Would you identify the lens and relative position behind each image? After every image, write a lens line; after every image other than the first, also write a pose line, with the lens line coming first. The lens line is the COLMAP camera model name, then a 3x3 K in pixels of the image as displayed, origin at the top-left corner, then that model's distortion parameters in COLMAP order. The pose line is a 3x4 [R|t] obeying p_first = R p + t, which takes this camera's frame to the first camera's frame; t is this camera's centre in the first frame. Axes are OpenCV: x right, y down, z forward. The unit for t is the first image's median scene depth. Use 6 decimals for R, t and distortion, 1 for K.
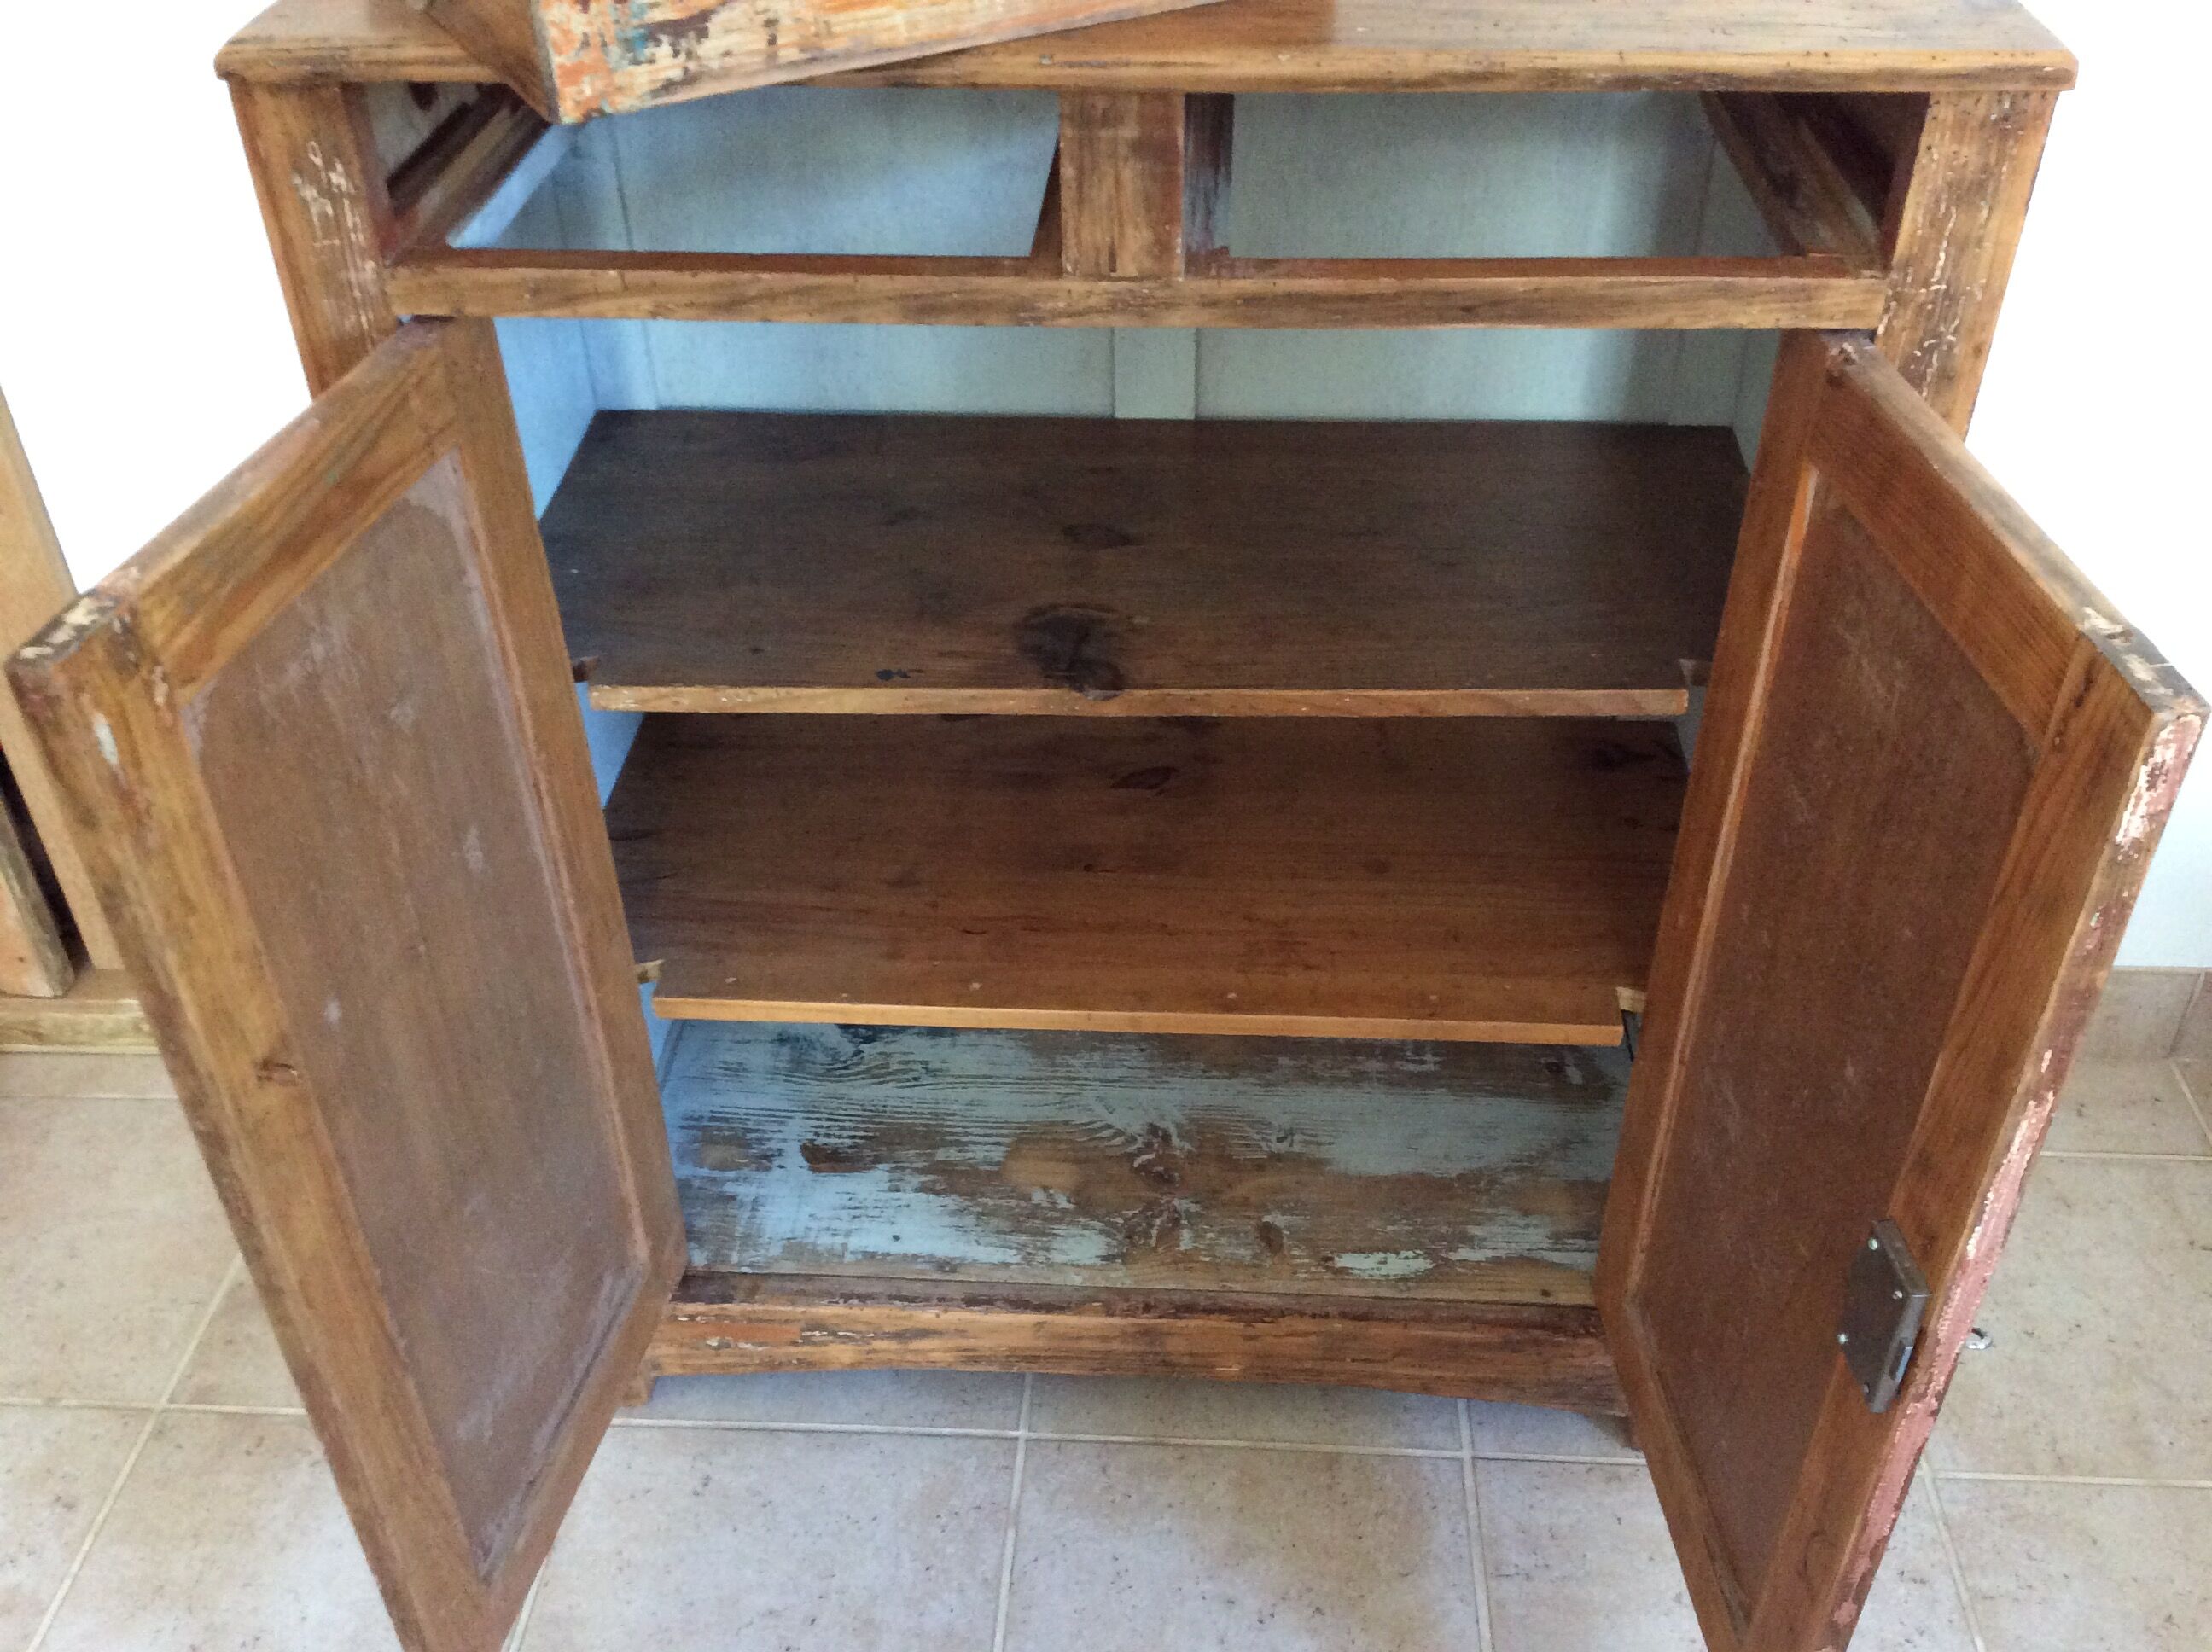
lens RADIAL K [[1977.1, 0, 1105.2], [0, 1977.1, 856.1], [0, 0, 1]] dist [0.145113, -0.264411]
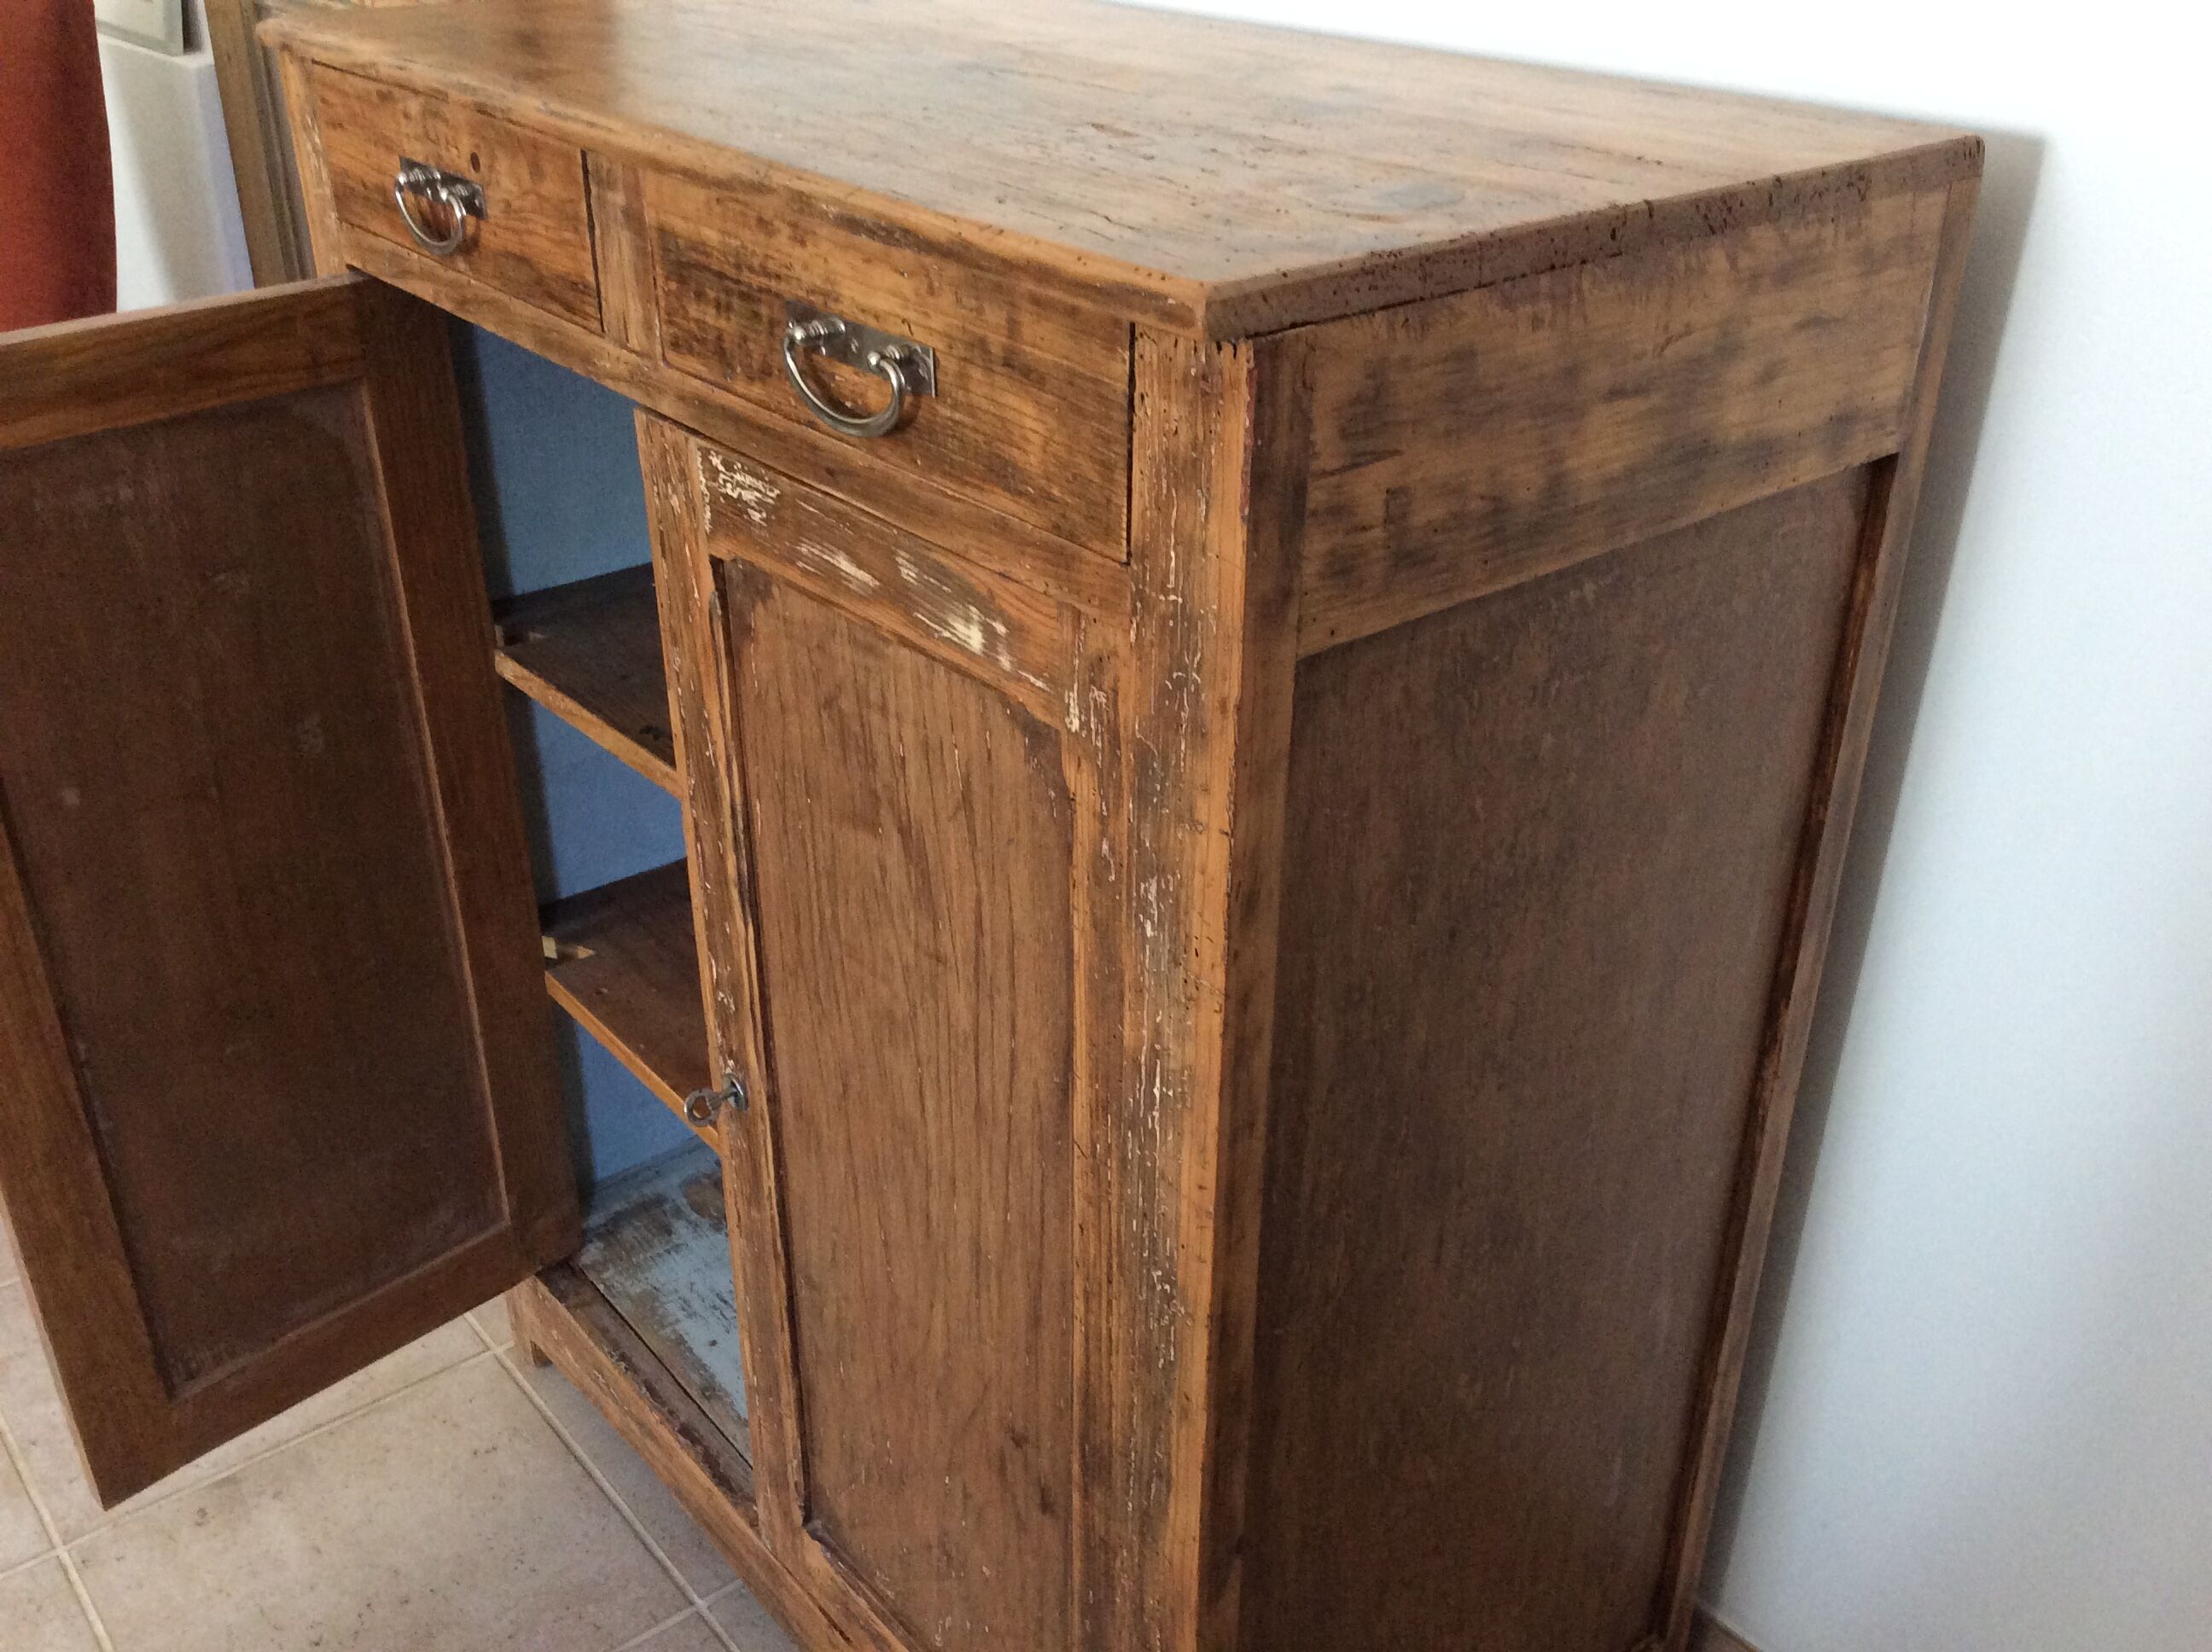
lens RADIAL K [[1973.5, 0, 1106.0], [0, 1973.5, 826.0], [0, 0, 1]] dist [-0.050371, 0.252645]
pose [[0.690021, 0.354670, -0.630936, 0.845233], [-0.453167, 0.891409, 0.005486, -0.196699], [0.564368, 0.282134, 0.775815, 0.449243]]
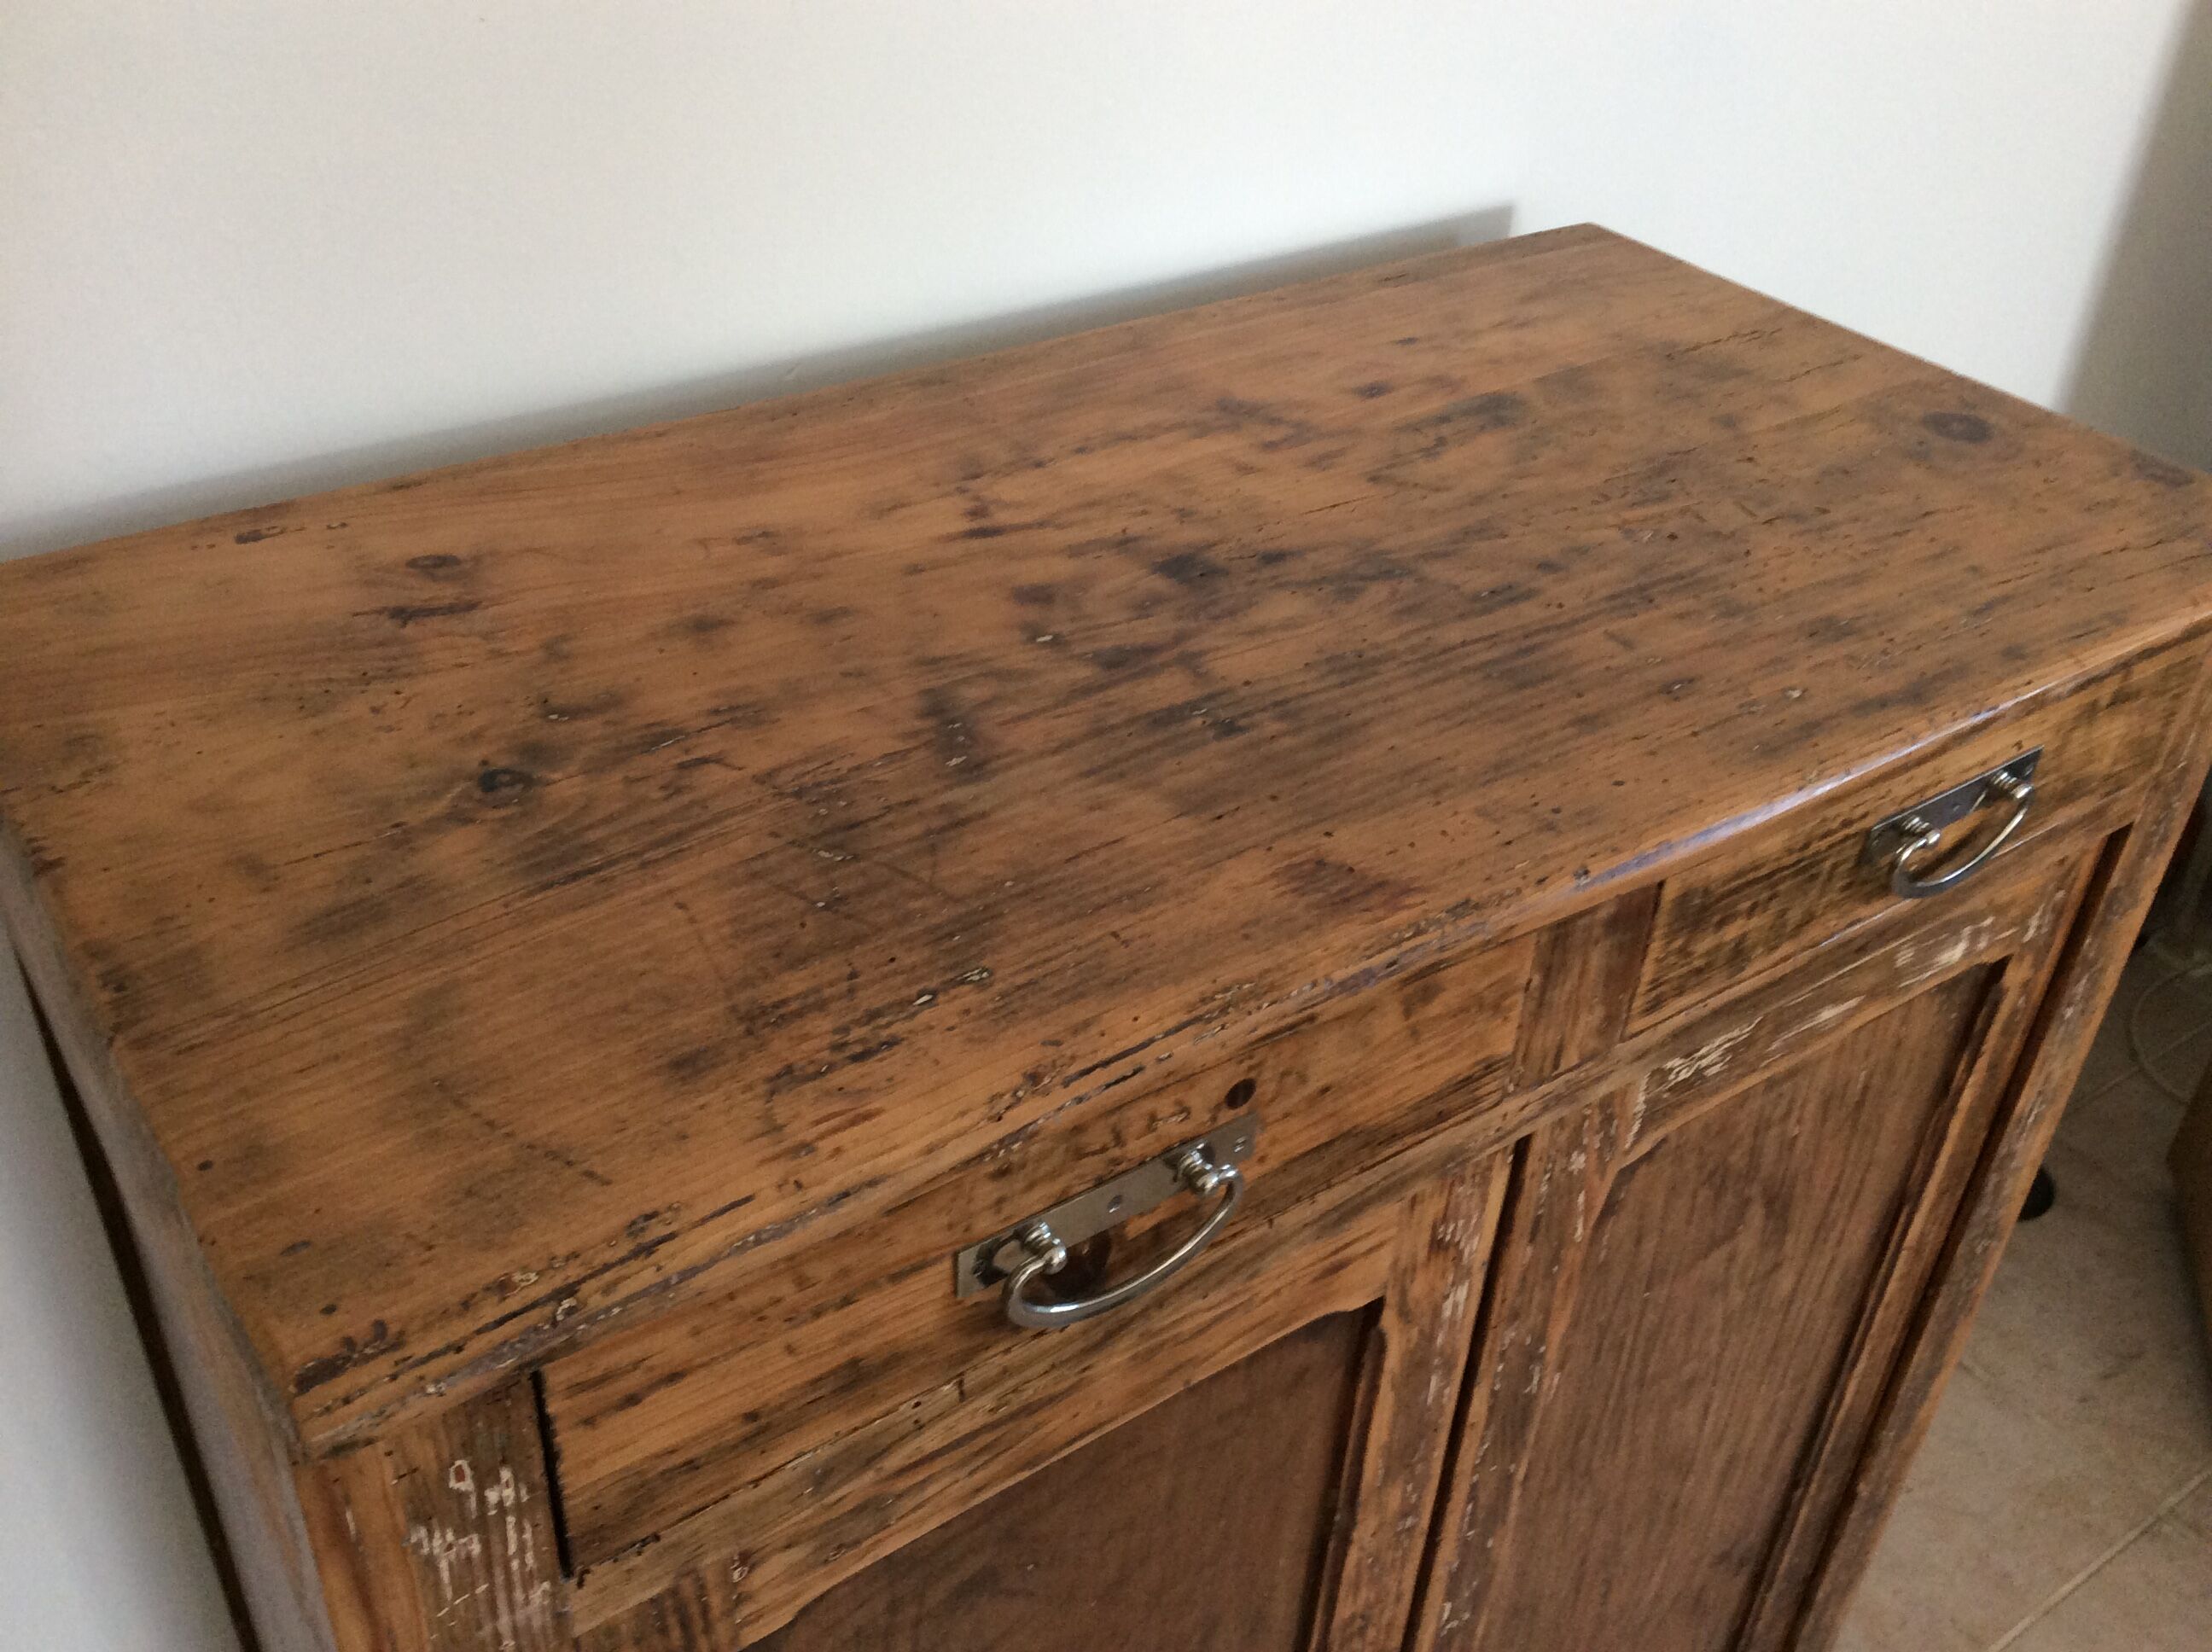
lens RADIAL K [[2004.8, 0, 1097.3], [0, 2004.8, 871.0], [0, 0, 1]] dist [0.134368, -0.274181]
pose [[0.780675, -0.322546, 0.535267, -0.477020], [0.333599, 0.939357, 0.079499, -0.463593], [-0.528449, 0.116502, 0.840934, 0.468715]]
